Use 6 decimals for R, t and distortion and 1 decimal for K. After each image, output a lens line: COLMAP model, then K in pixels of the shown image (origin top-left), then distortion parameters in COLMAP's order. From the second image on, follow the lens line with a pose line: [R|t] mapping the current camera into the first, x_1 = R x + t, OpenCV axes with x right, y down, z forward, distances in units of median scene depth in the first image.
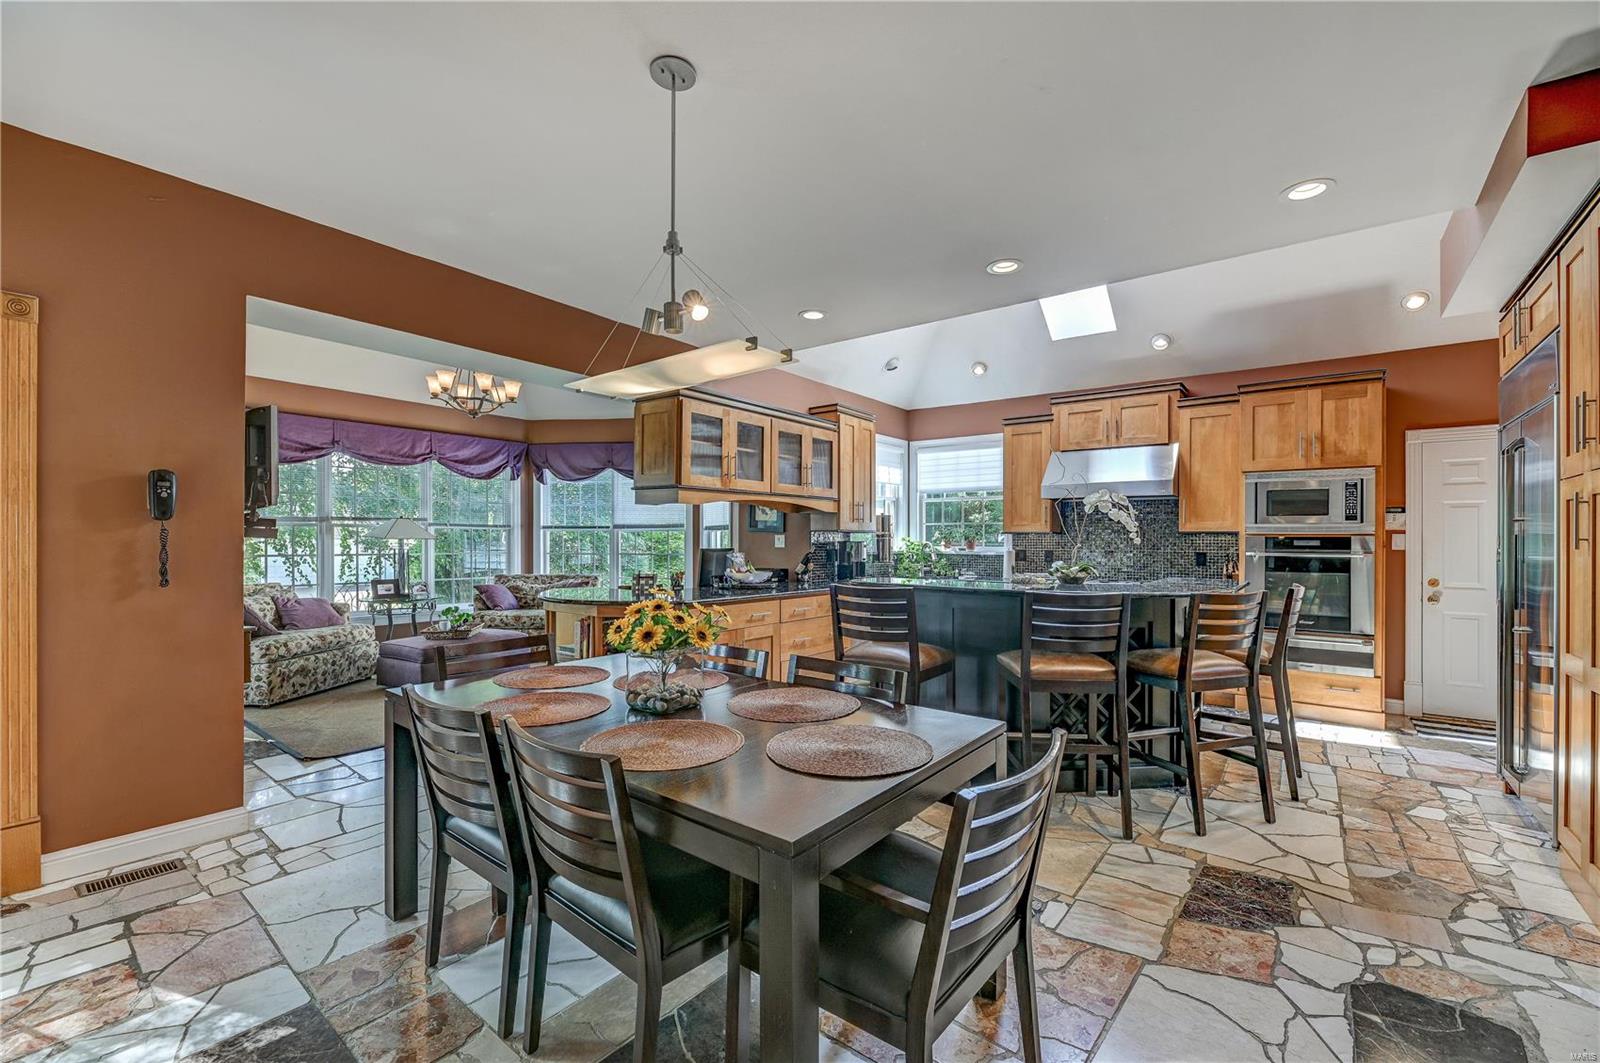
lens RADIAL K [[678.3, 0, 816.0], [0, 678.3, 557.2], [0, 0, 1]] dist [0.000022, -0.000933]
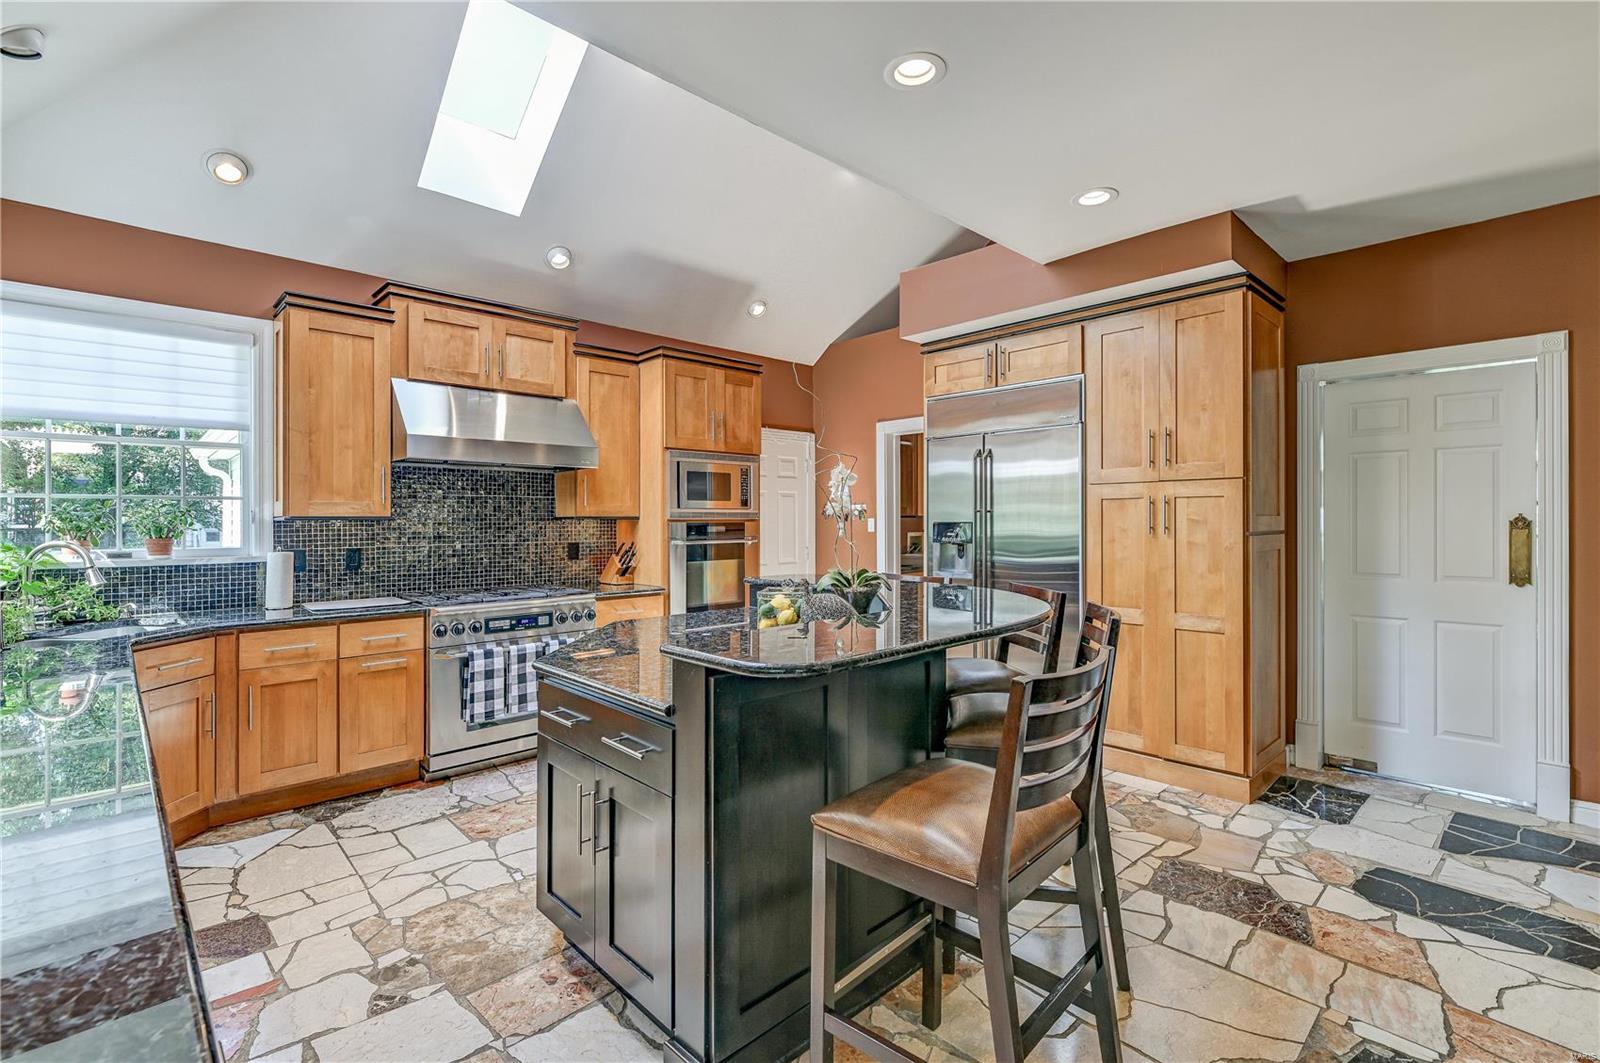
lens RADIAL K [[719.3, 0, 795.8], [0, 719.3, 521.6], [0, 0, 1]] dist [-0.002783, -0.000410]
pose [[0.159560, -0.008370, 0.987153, -0.488840], [0.032160, 0.999477, 0.003276, -0.060808], [-0.986664, 0.031224, 0.159746, 1.414525]]
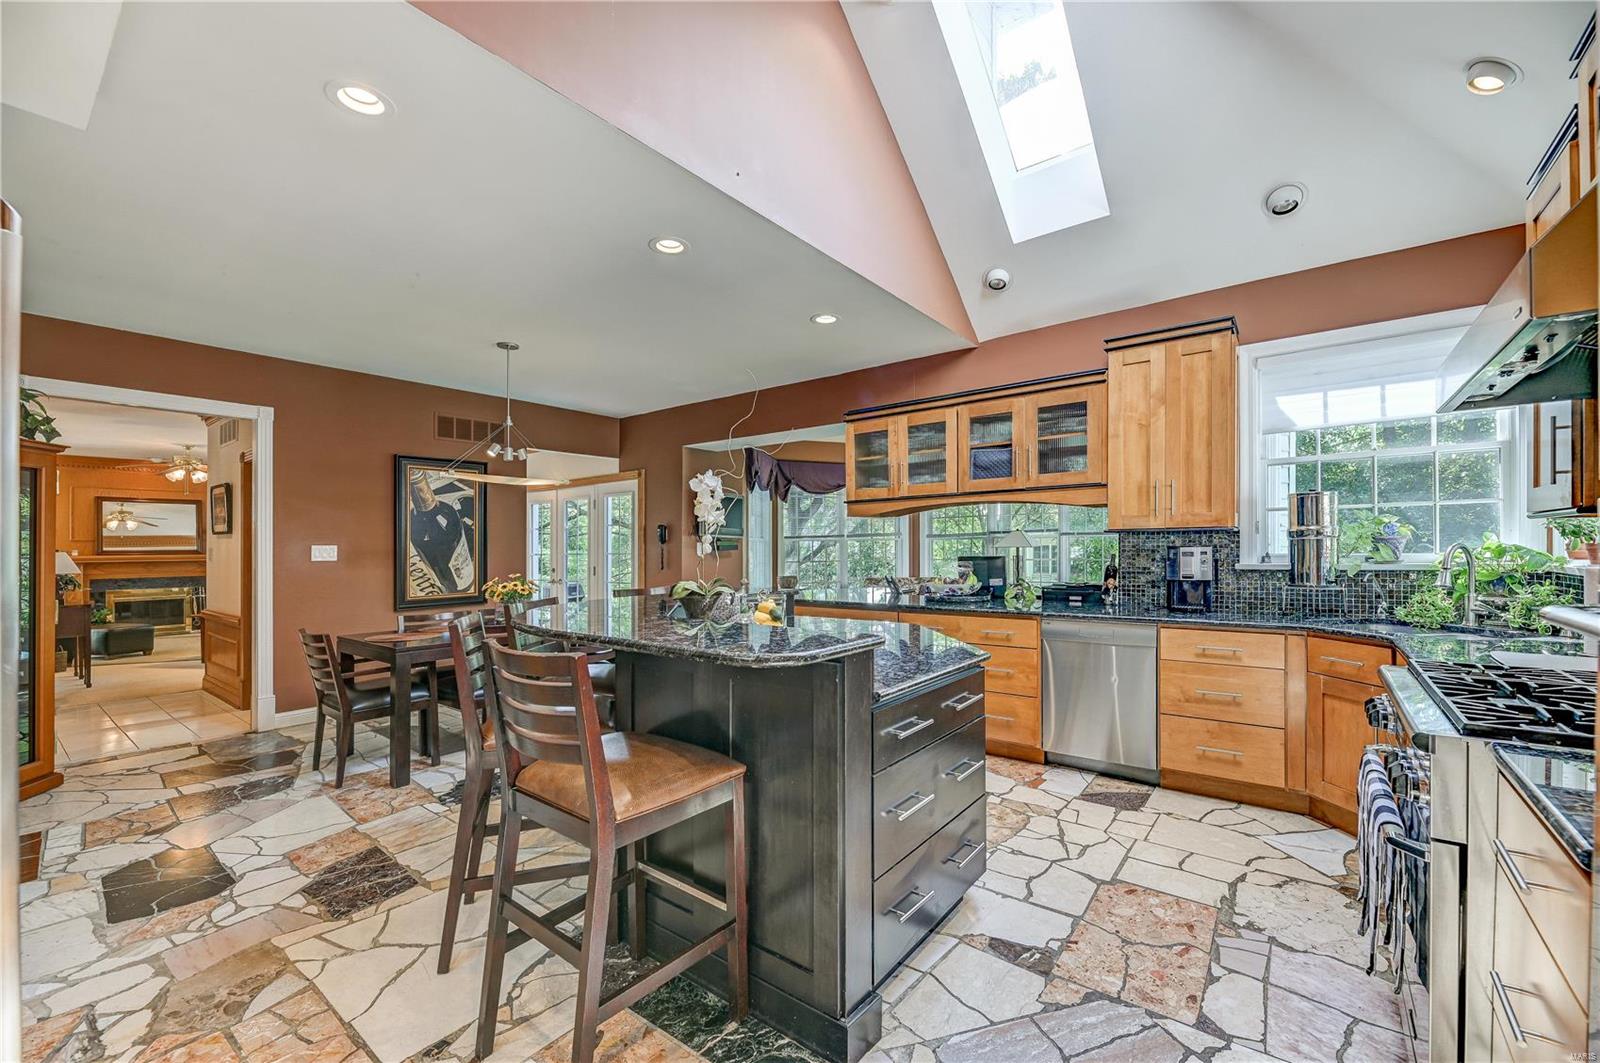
lens RADIAL K [[650.7, 0, 789.5], [0, 650.7, 553.7], [0, 0, 1]] dist [-0.014049, 0.000528]
pose [[-0.028858, 0.004584, -0.999573, 1.602138], [-0.017218, 0.999839, 0.005082, -0.030822], [0.999435, 0.017357, -0.028774, 1.678705]]
